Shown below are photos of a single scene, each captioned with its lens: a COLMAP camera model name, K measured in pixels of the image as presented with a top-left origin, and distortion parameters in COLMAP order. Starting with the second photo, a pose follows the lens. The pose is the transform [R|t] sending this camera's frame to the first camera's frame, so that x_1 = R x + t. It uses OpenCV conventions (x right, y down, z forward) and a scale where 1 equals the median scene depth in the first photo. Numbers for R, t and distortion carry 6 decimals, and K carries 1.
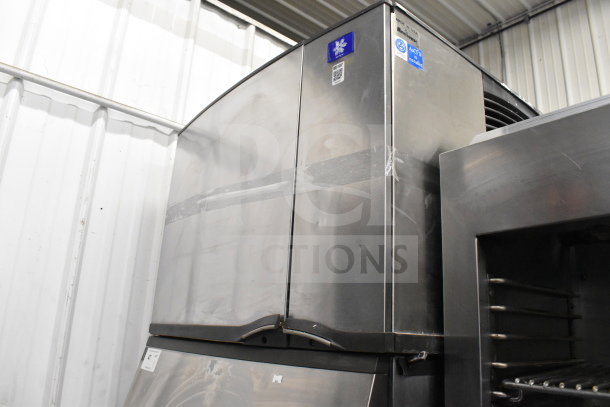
lens RADIAL K [[475.3, 0, 305.0], [0, 475.3, 203.5], [0, 0, 1]] dist [-0.096083, 0.003900]
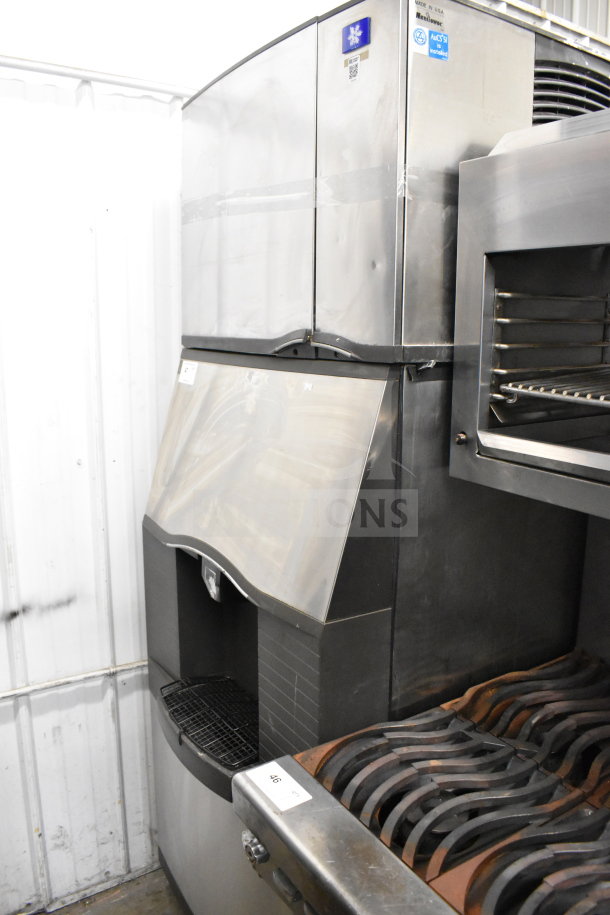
lens RADIAL K [[713.0, 0, 305.0], [0, 713.0, 457.5], [0, 0, 1]] dist [-0.096083, 0.003900]
pose [[0.992747, -0.022626, -0.118072, 0.124478], [0.073167, 0.893005, 0.444059, -0.220011], [0.095392, -0.449477, 0.888184, -0.560560]]
